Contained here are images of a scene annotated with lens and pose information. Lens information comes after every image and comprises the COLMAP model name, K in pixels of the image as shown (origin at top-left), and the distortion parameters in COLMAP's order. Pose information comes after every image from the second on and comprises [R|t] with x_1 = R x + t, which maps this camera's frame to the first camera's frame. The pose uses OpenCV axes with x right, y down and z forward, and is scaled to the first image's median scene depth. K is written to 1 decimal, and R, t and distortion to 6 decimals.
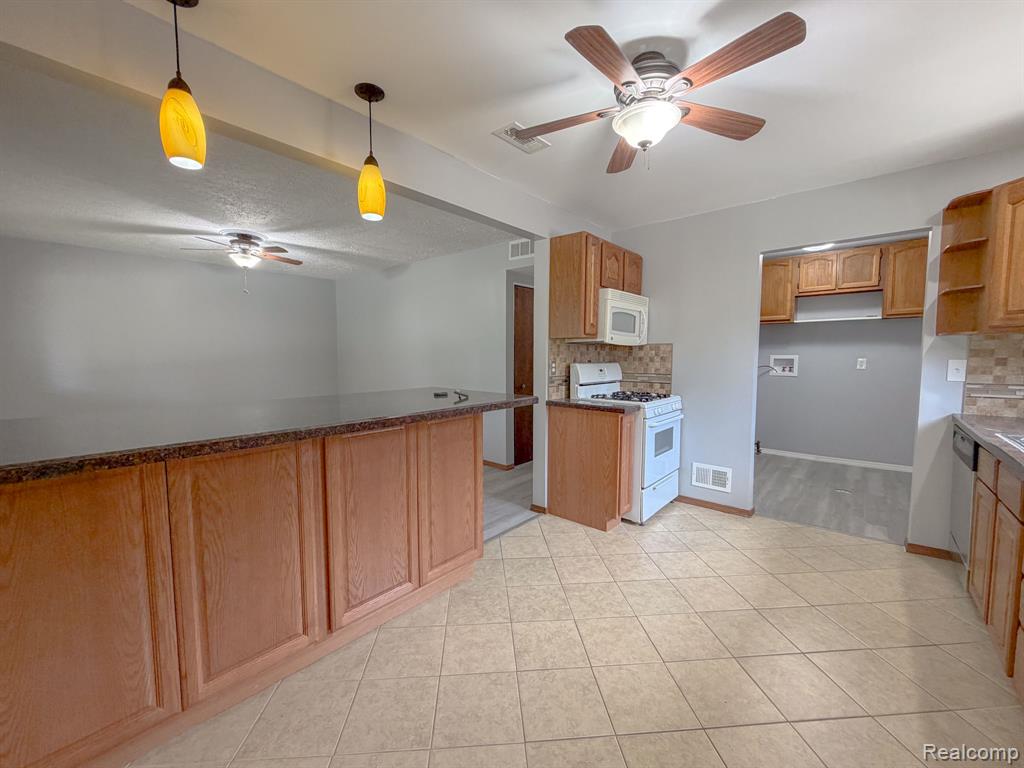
lens RADIAL K [[413.4, 0, 507.4], [0, 413.4, 384.7], [0, 0, 1]] dist [0.000701, 0.000340]
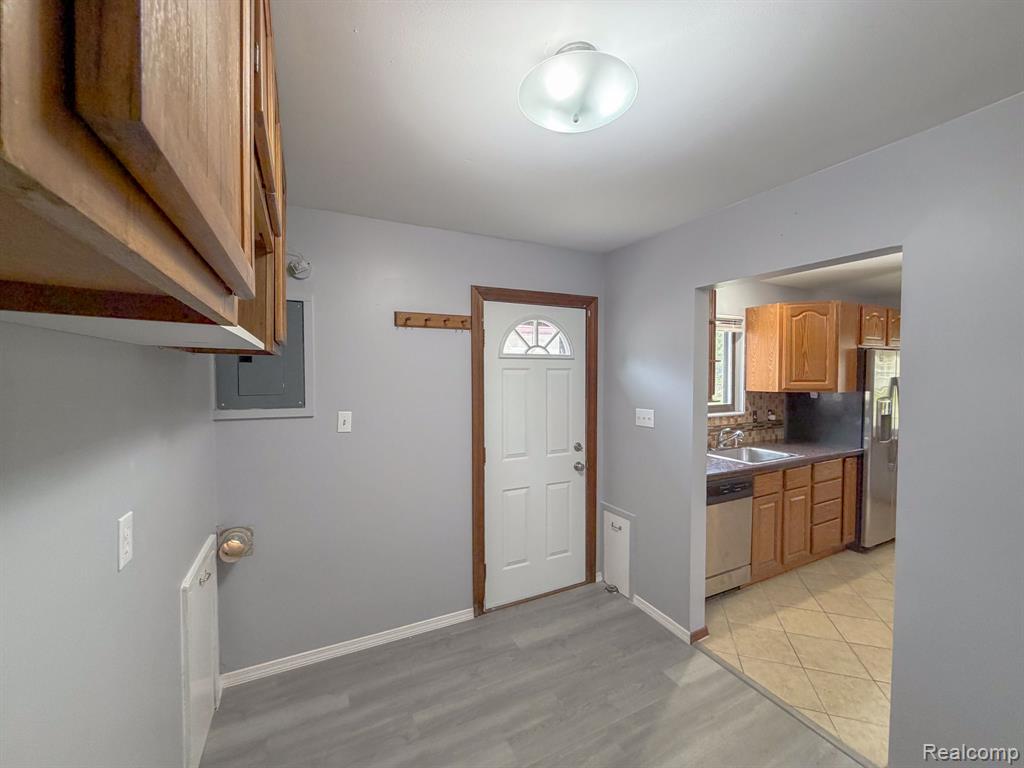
lens RADIAL K [[413.4, 0, 514.4], [0, 413.4, 383.2], [0, 0, 1]] dist [0.000701, 0.000340]
pose [[-0.927518, -0.001854, 0.373774, 1.050513], [0.033876, 0.995455, 0.088999, -0.257729], [-0.372240, 0.095210, -0.923240, 2.008762]]
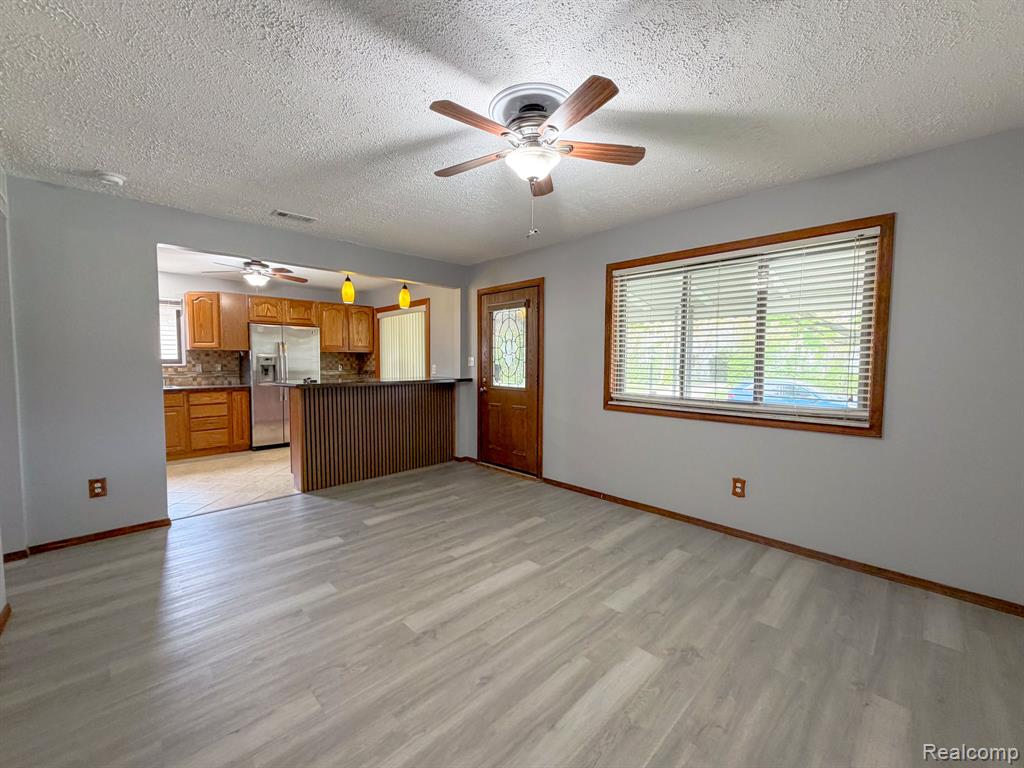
lens RADIAL K [[413.4, 0, 508.0], [0, 413.4, 384.5], [0, 0, 1]] dist [0.000701, 0.000340]
pose [[-0.997135, -0.011480, 0.074761, -1.017945], [-0.001222, 0.990731, 0.135835, -0.189433], [-0.075628, 0.135354, -0.987907, 2.400585]]
